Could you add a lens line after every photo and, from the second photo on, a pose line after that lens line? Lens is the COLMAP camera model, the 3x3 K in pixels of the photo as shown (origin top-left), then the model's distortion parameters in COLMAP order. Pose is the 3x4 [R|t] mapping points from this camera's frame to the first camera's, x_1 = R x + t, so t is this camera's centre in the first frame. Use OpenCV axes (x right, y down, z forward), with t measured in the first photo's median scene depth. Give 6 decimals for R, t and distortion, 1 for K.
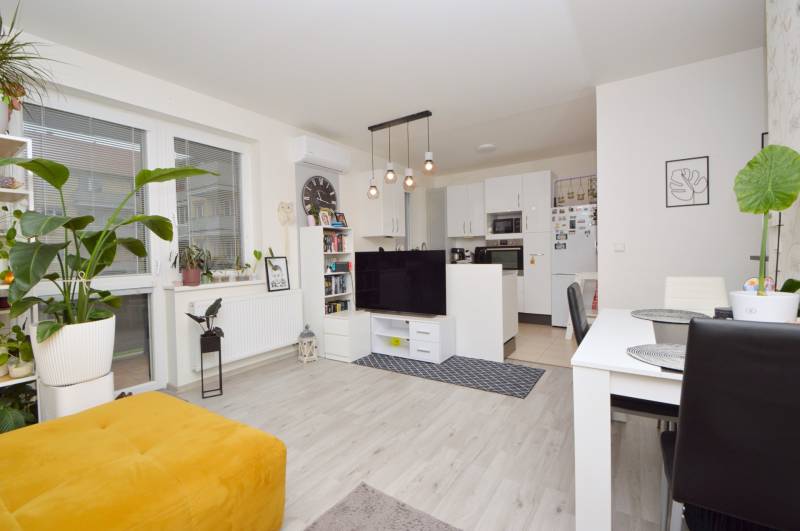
lens RADIAL K [[355.1, 0, 387.6], [0, 355.1, 261.5], [0, 0, 1]] dist [0.001697, -0.000469]
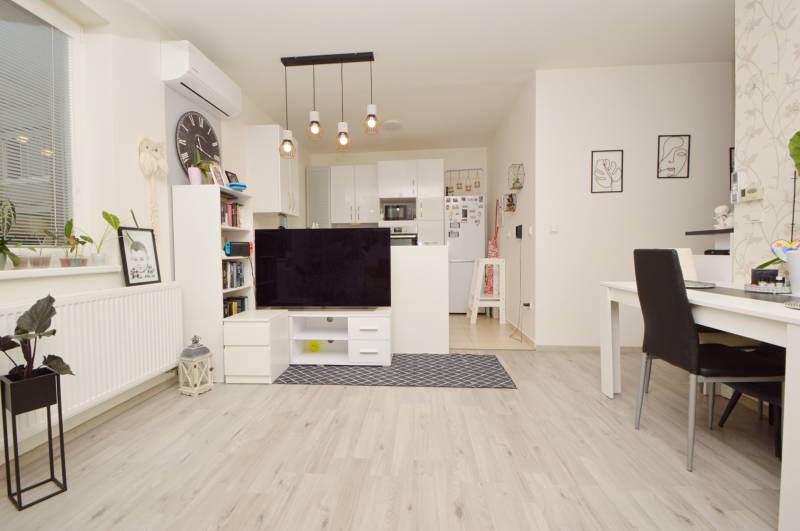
lens RADIAL K [[354.8, 0, 387.9], [0, 354.8, 261.5], [0, 0, 1]] dist [0.007936, -0.010996]
pose [[0.868347, -0.003902, 0.495941, -0.233264], [0.004344, 0.999991, 0.000262, 0.043267], [-0.495938, 0.001927, 0.868356, 0.260166]]
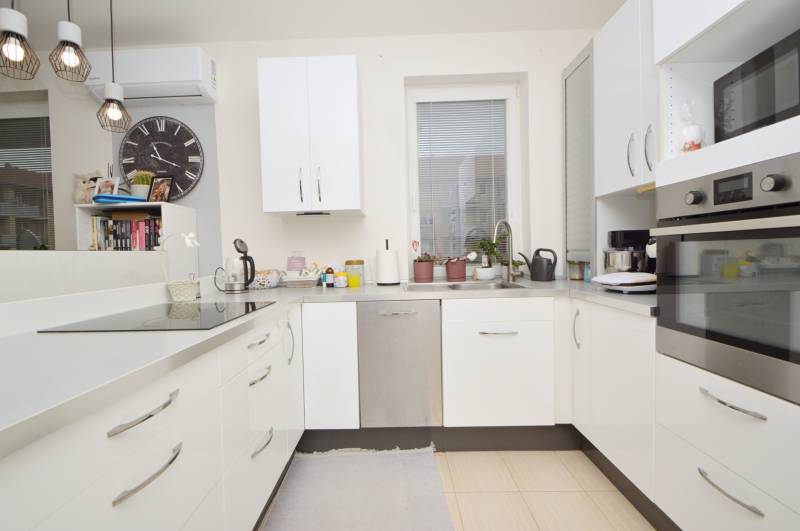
lens RADIAL K [[354.8, 0, 384.2], [0, 354.8, 259.1], [0, 0, 1]] dist [0.007936, -0.010996]
pose [[0.556410, 0.022680, -0.830598, 0.525165], [-0.005367, 0.999705, 0.023703, -0.030607], [0.830890, -0.008731, 0.556368, 1.062086]]
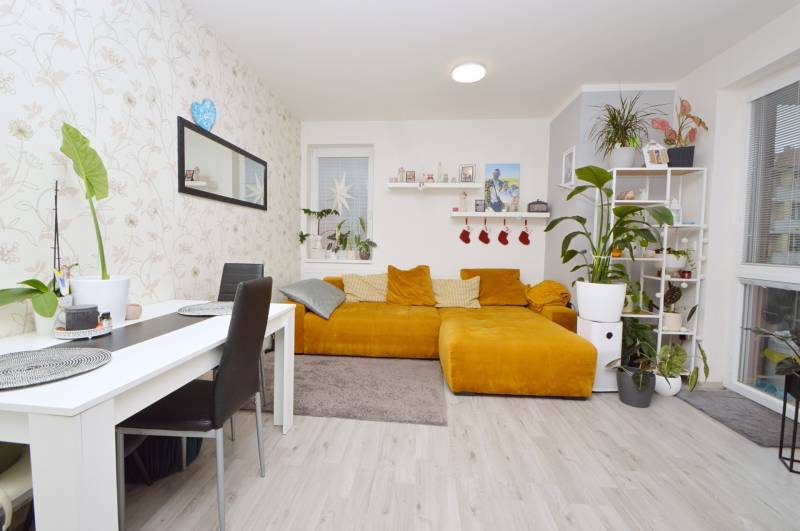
lens RADIAL K [[354.8, 0, 389.0], [0, 354.8, 261.7], [0, 0, 1]] dist [0.007936, -0.010996]
pose [[-0.870933, 0.032905, -0.490299, 0.303264], [-0.010461, 0.996288, 0.085446, -0.019825], [0.491291, 0.079547, -0.867356, 0.844976]]
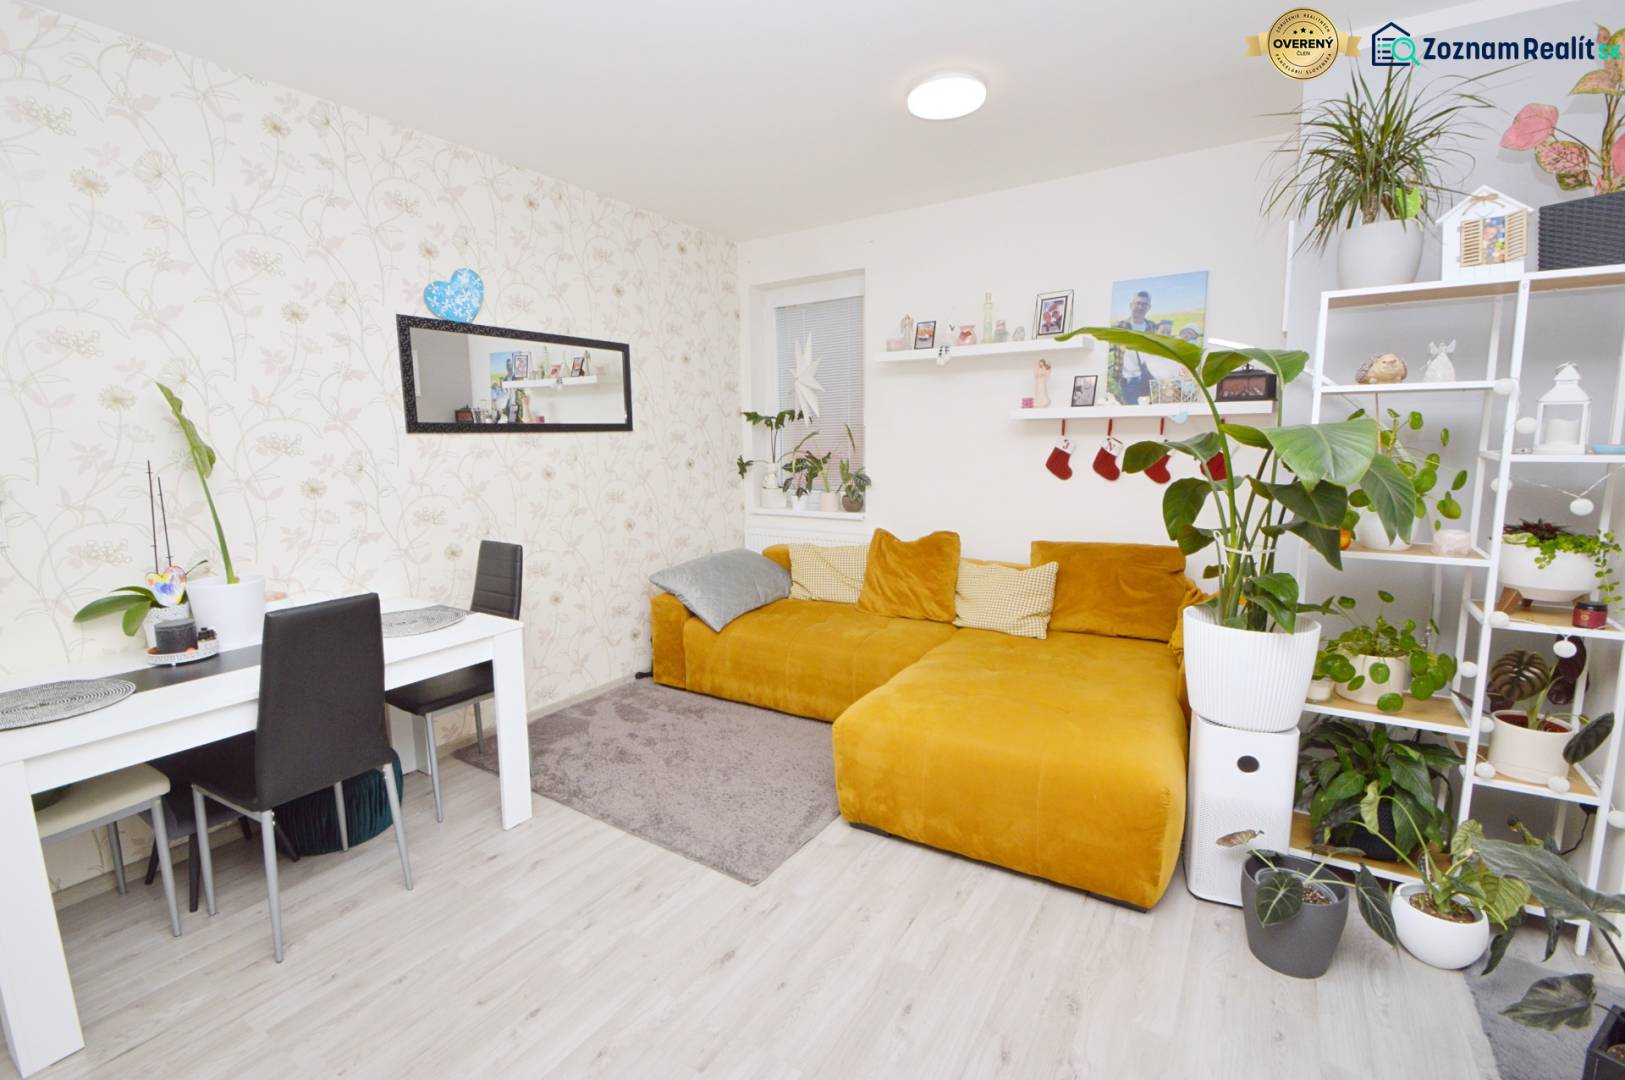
lens RADIAL K [[720.8, 0, 792.4], [0, 720.8, 535.4], [0, 0, 1]] dist [0.007936, -0.010996]
pose [[-0.998957, 0.041526, -0.018998, -0.060770], [0.037830, 0.985555, 0.165074, -0.081077], [0.025579, 0.164183, -0.986098, 0.942525]]
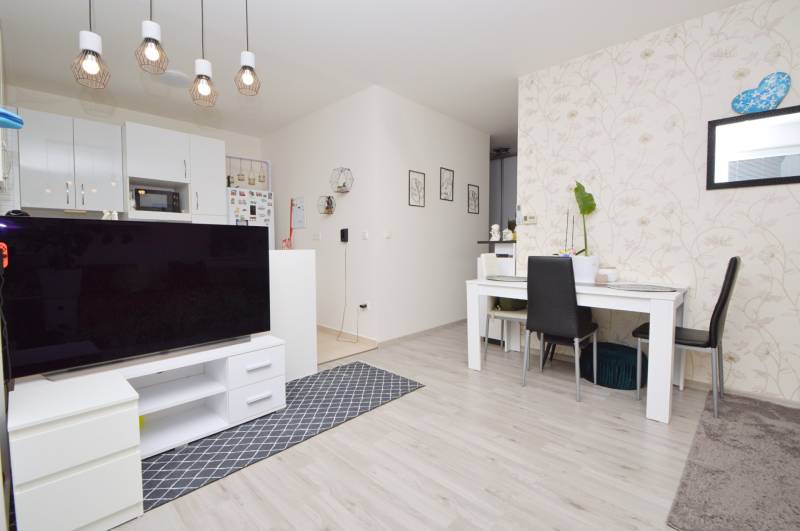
lens RADIAL K [[354.8, 0, 389.2], [0, 354.8, 261.3], [0, 0, 1]] dist [0.007936, -0.010996]
pose [[0.166454, -0.021613, 0.985812, -0.386364], [0.024458, 0.999543, 0.017784, 0.021679], [-0.985746, 0.021151, 0.166906, 0.631667]]
